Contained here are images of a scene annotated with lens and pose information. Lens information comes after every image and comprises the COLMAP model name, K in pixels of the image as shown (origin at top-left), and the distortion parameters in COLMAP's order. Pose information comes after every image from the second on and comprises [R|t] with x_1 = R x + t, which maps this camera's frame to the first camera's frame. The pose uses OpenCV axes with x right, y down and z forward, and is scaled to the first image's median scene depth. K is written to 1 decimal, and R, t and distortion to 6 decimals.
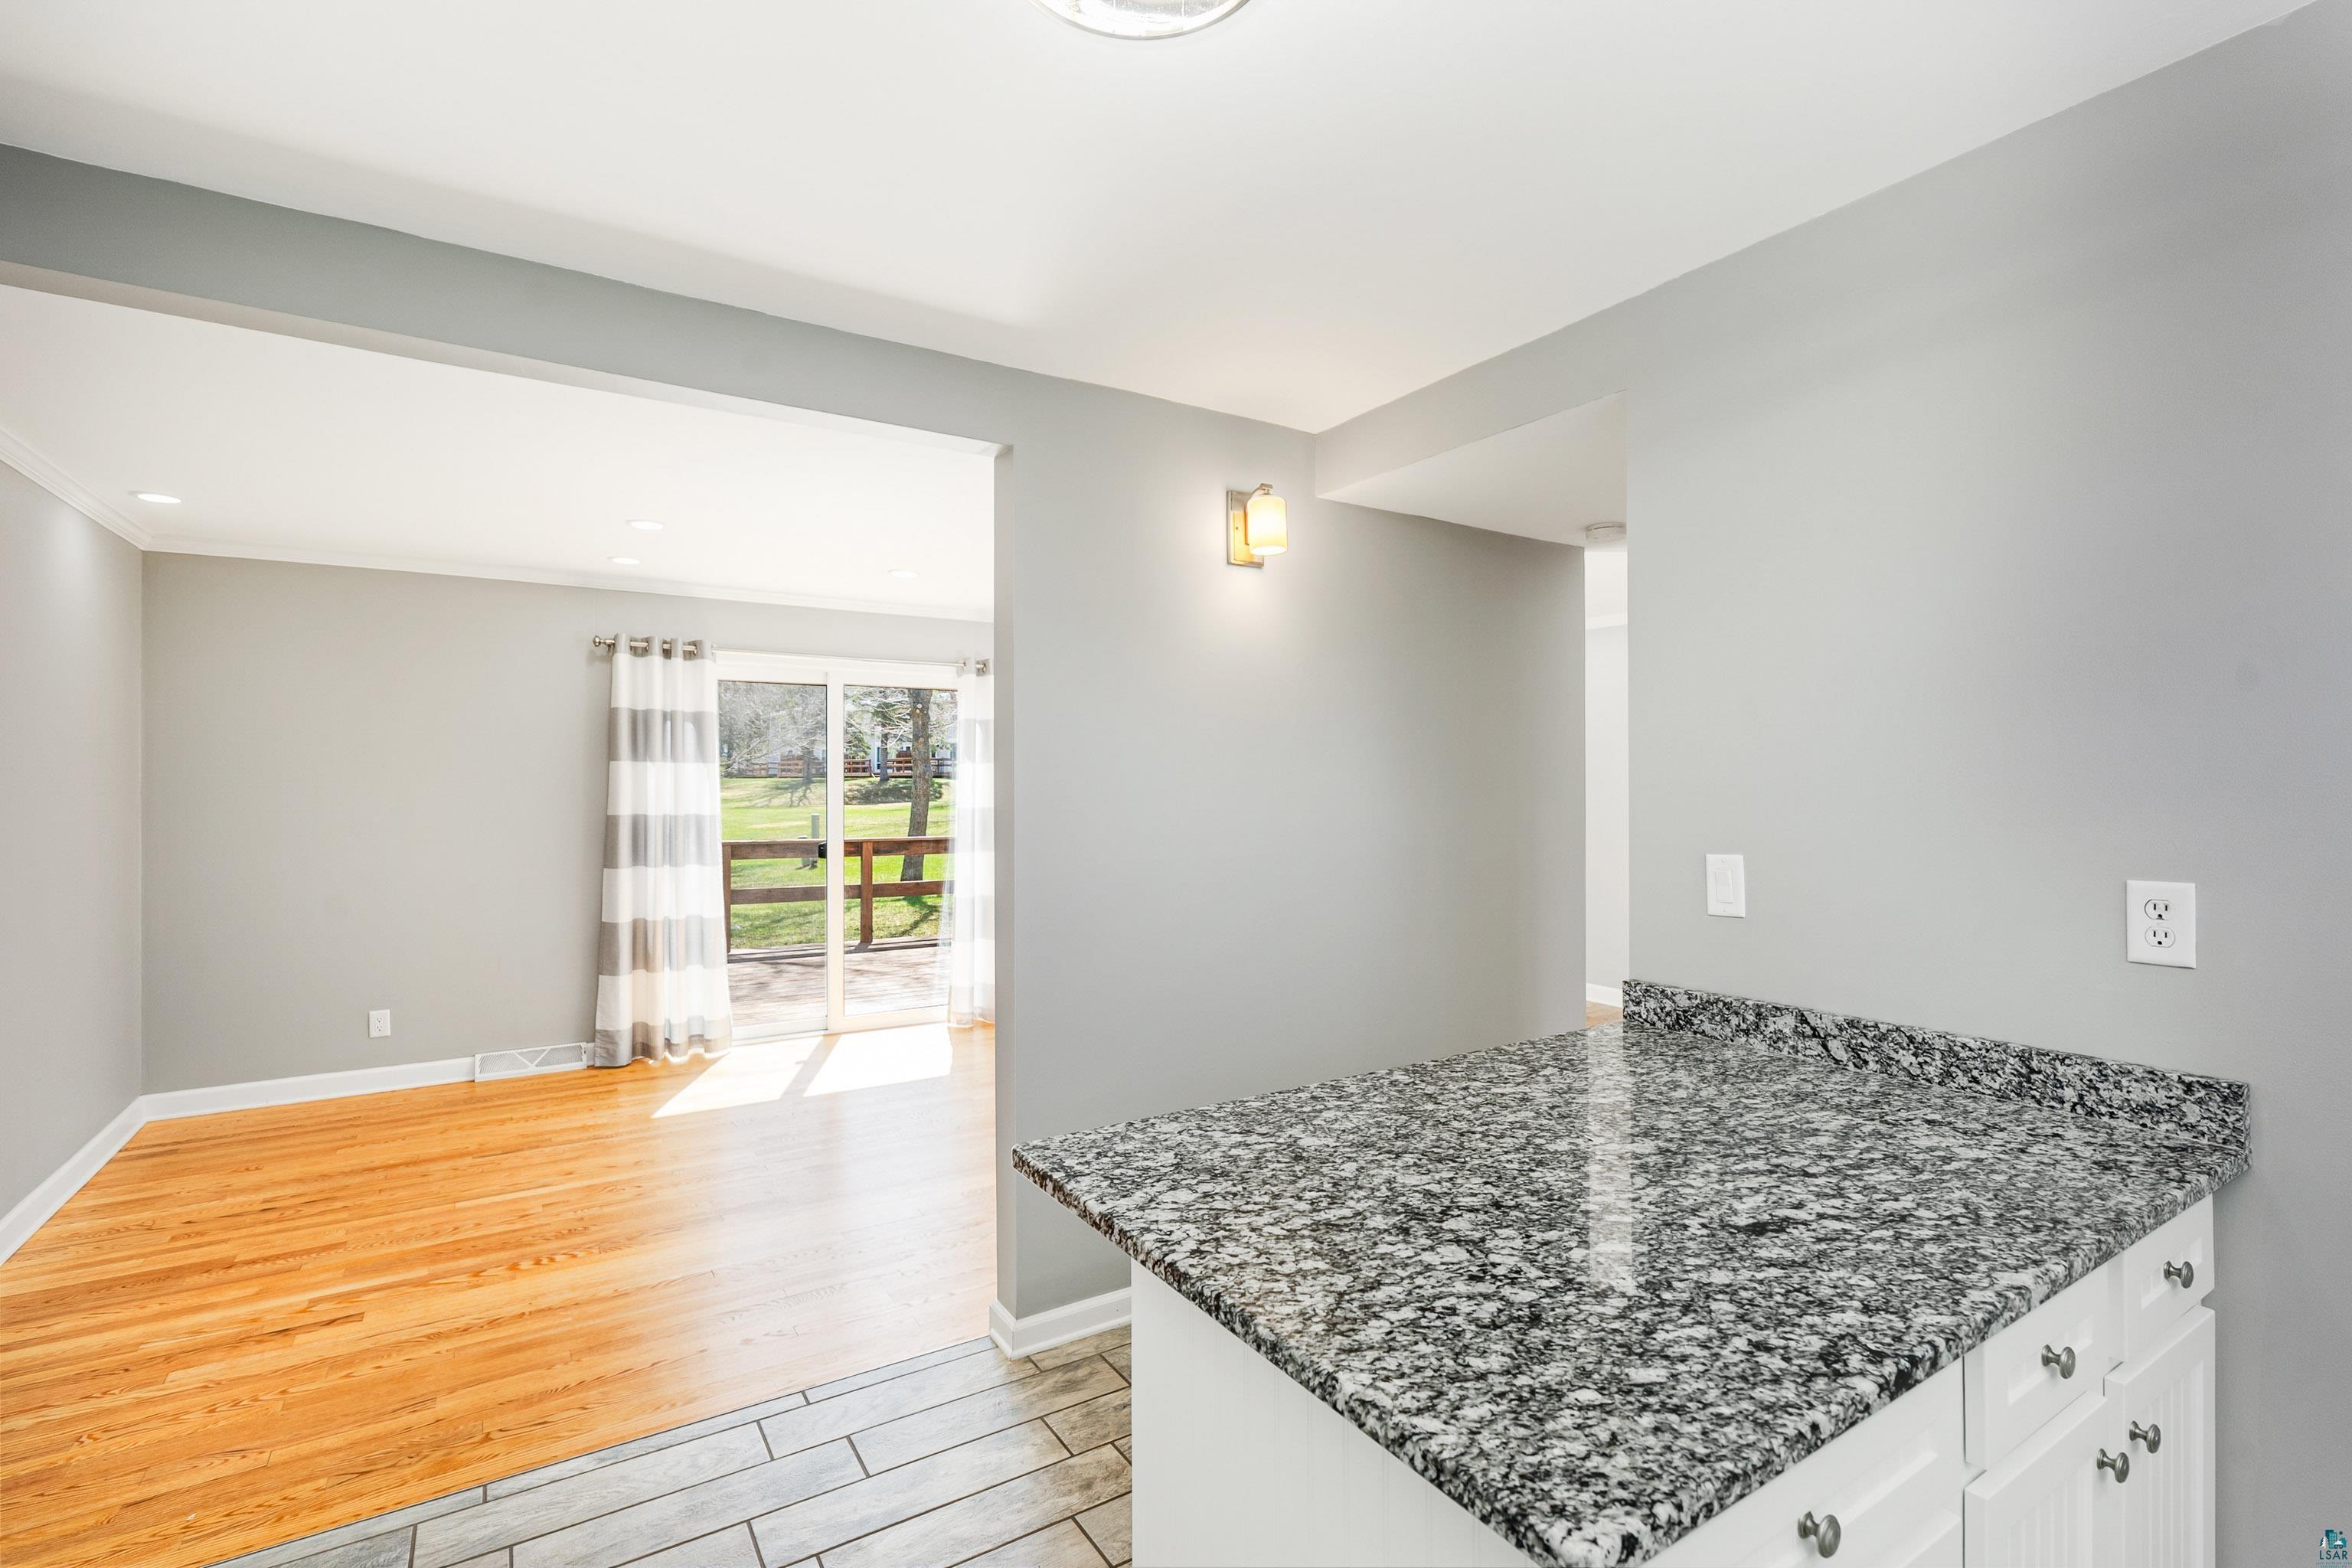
lens RADIAL K [[1060.4, 0, 1176.1], [0, 1060.4, 787.7], [0, 0, 1]] dist [-0.002913, 0.000024]
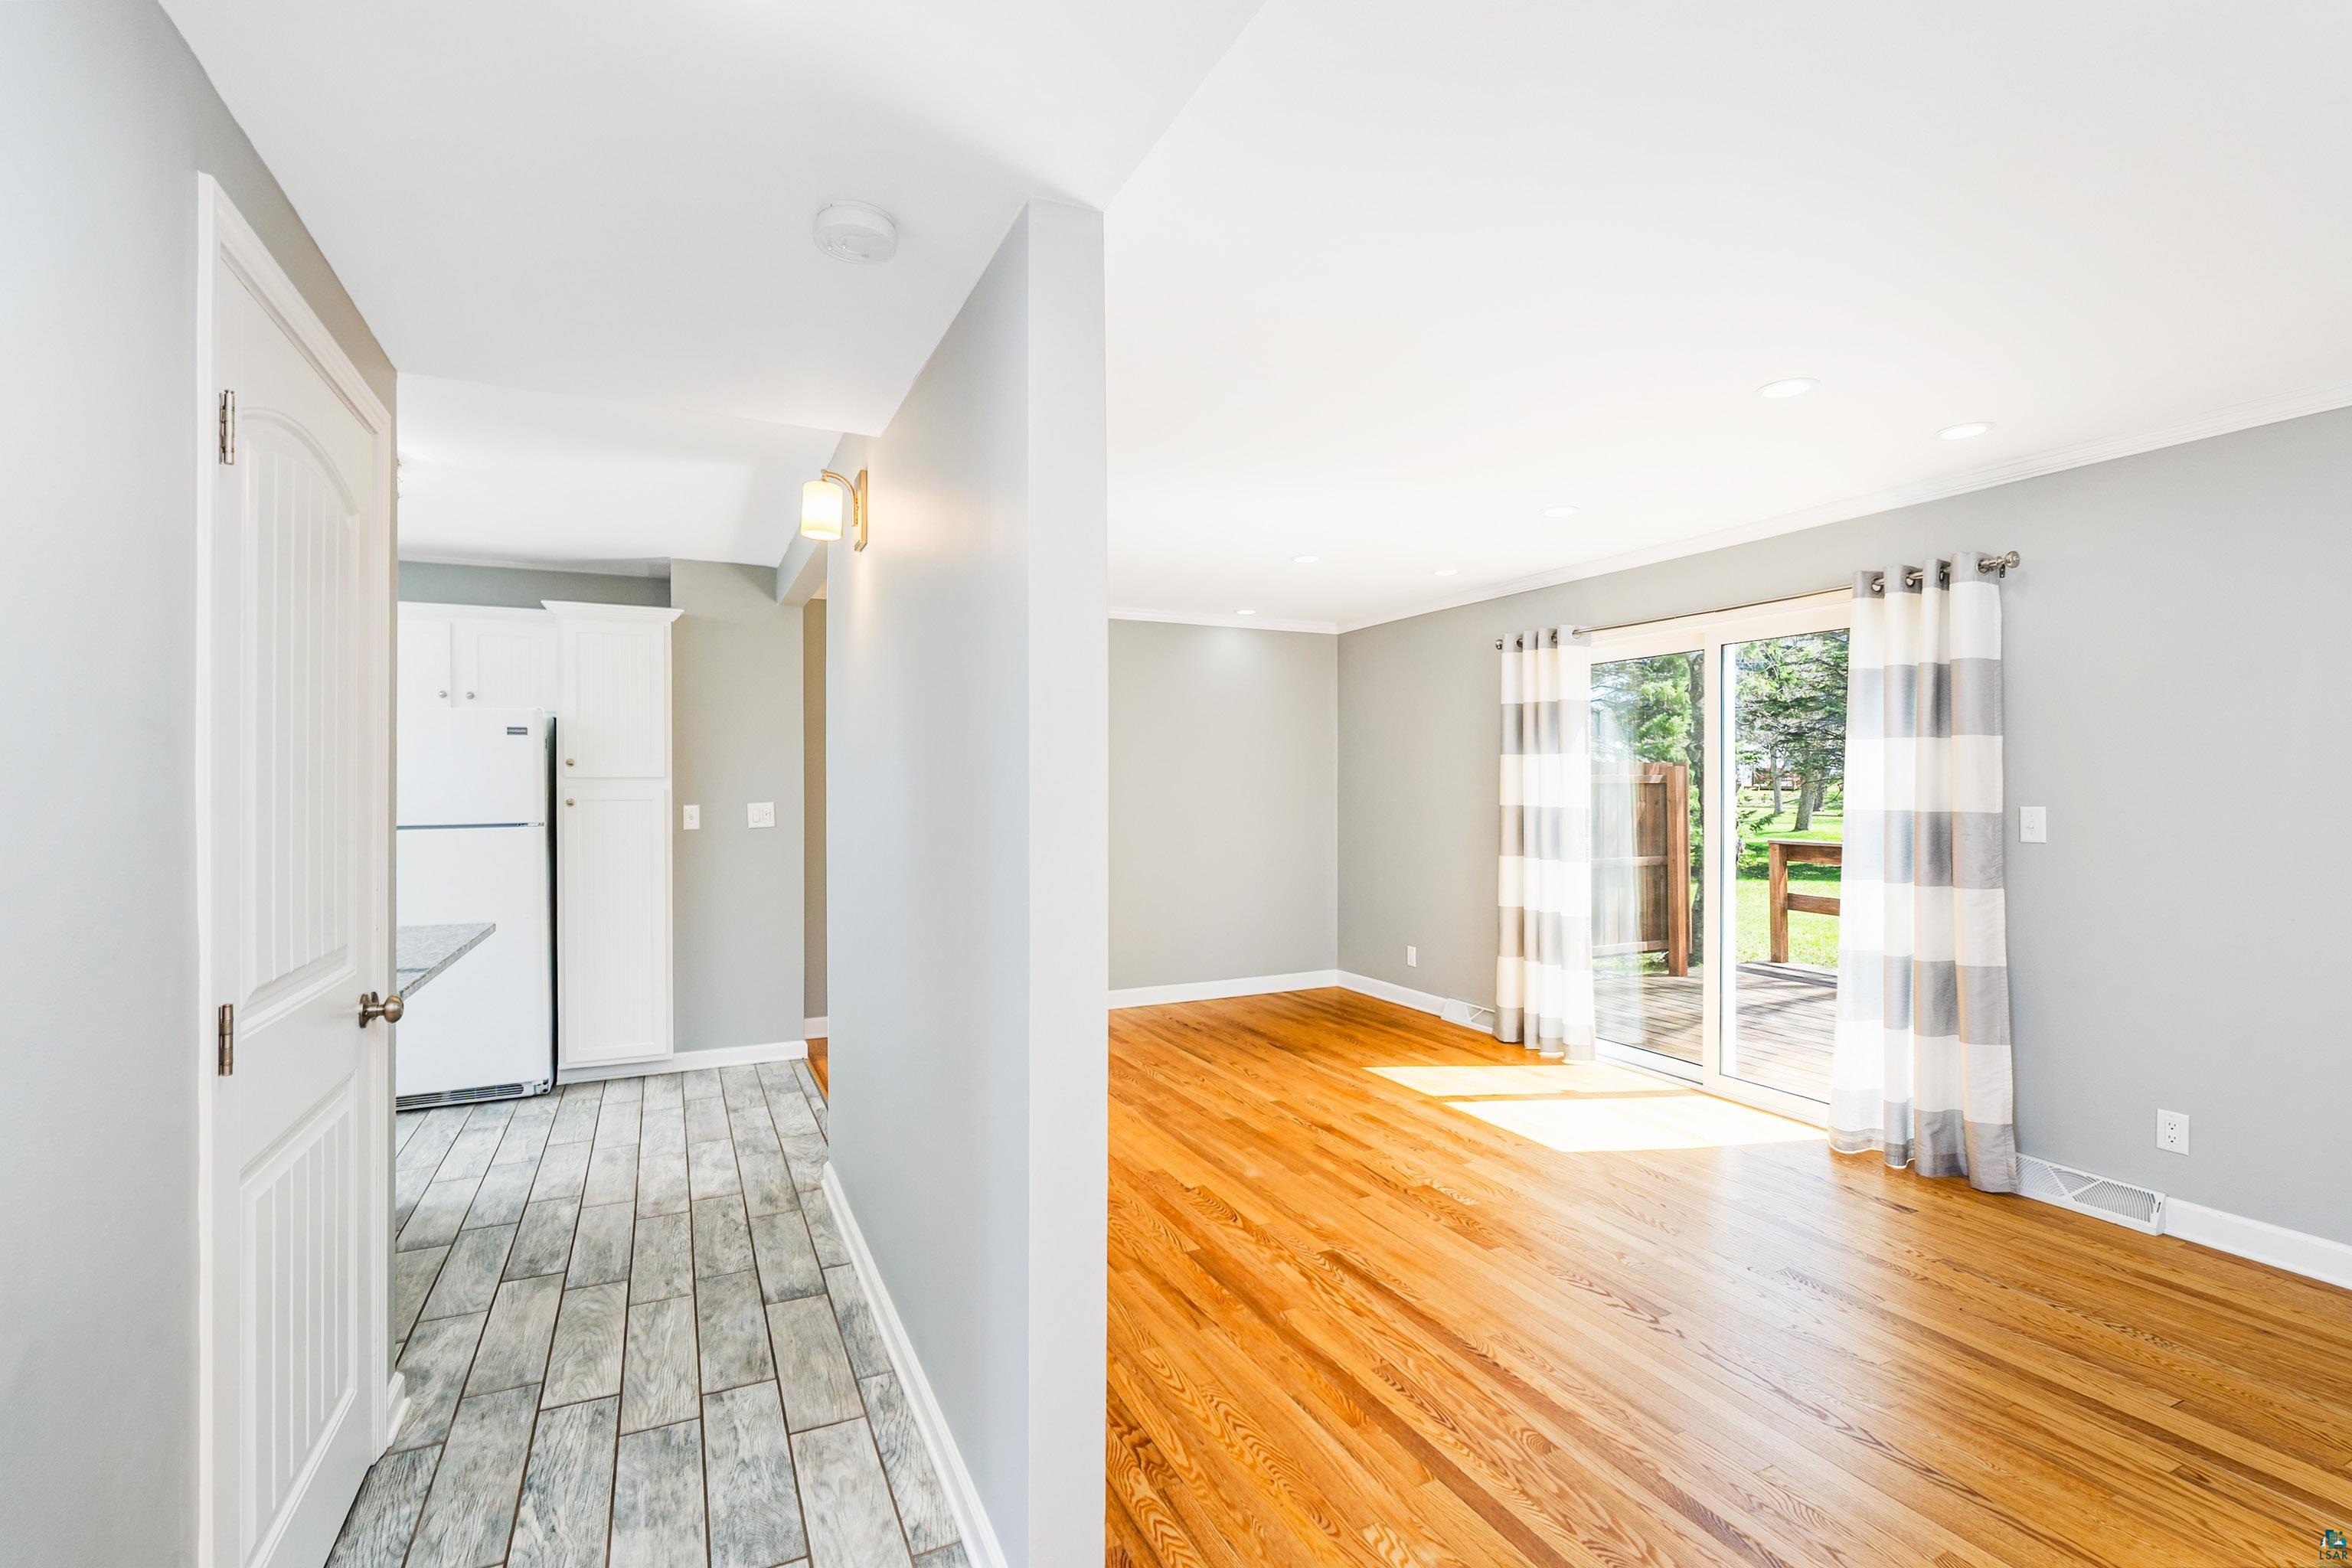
lens RADIAL K [[1078.5, 0, 1173.0], [0, 1078.5, 790.7], [0, 0, 1]] dist [-0.003821, 0.000237]
pose [[-0.124351, 0.005315, -0.992224, 1.610082], [-0.003992, 0.999975, 0.005857, 0.017428], [0.992230, 0.004689, -0.124327, 2.206610]]
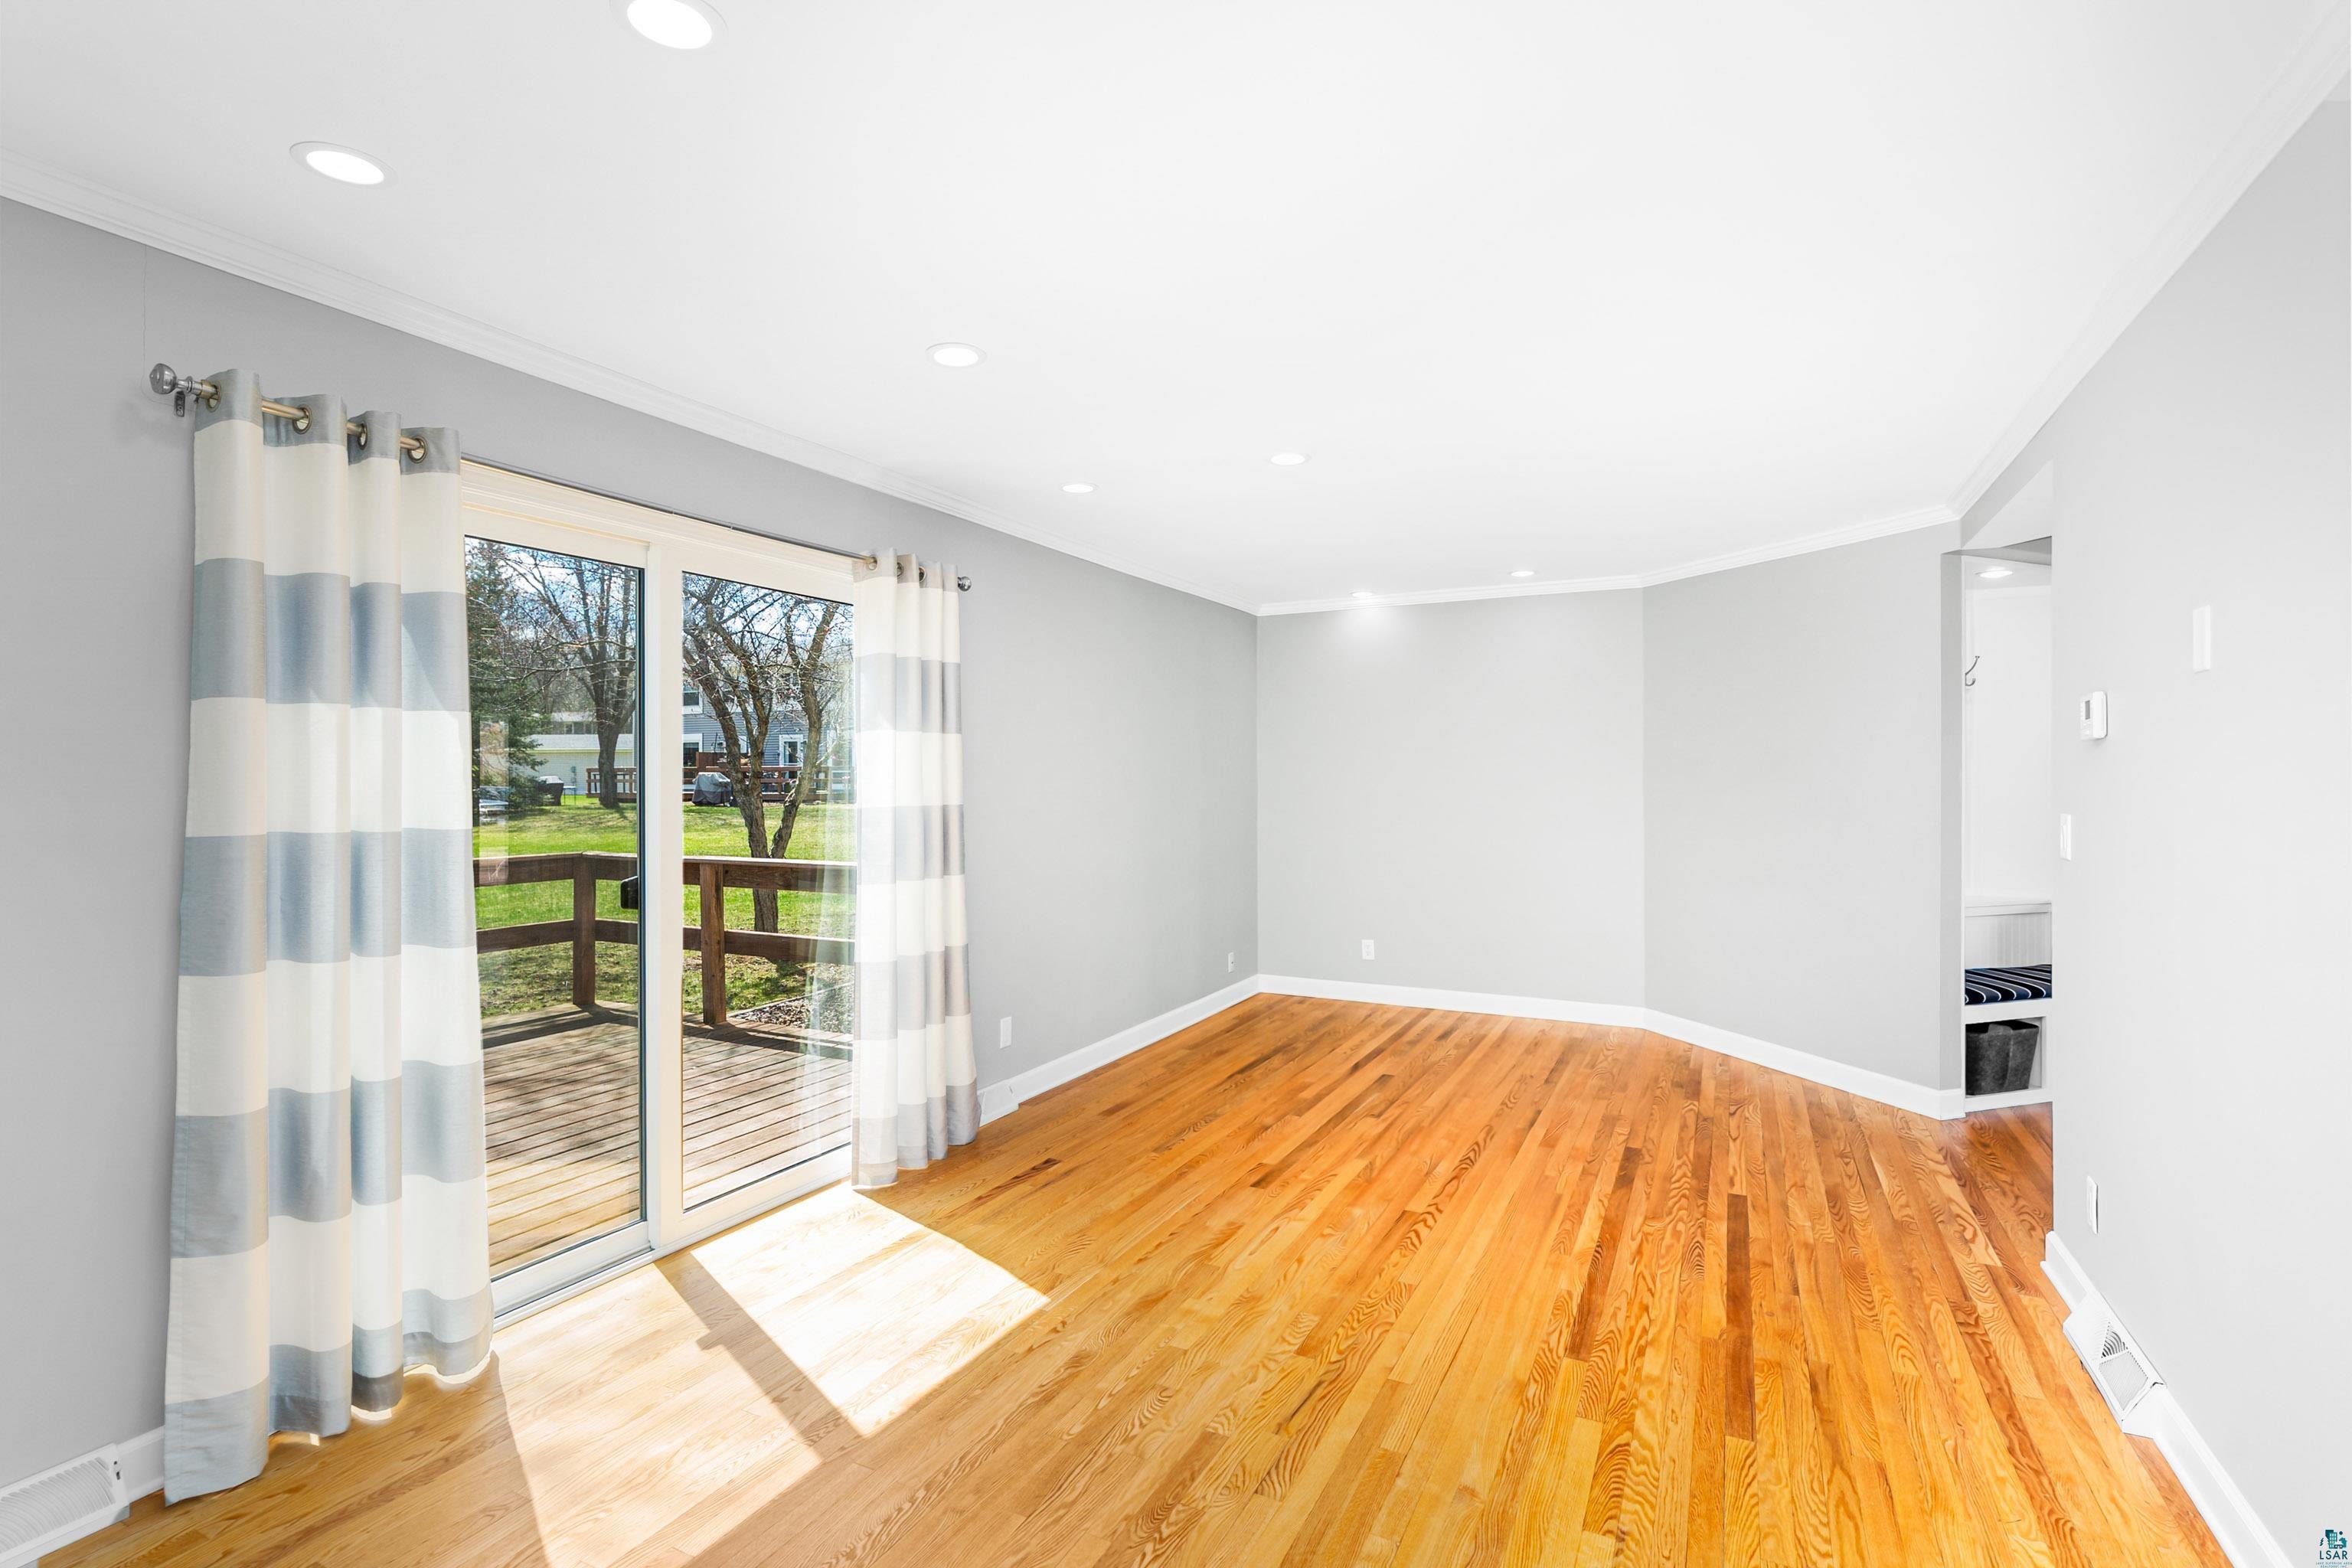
lens RADIAL K [[1106.7, 0, 1175.0], [0, 1106.7, 778.5], [0, 0, 1]] dist [-0.005296, -0.000112]
pose [[0.859671, -0.001189, 0.510847, -1.198600], [0.003783, 0.999985, -0.004038, 0.021368], [-0.510834, 0.005404, 0.859662, 1.306921]]
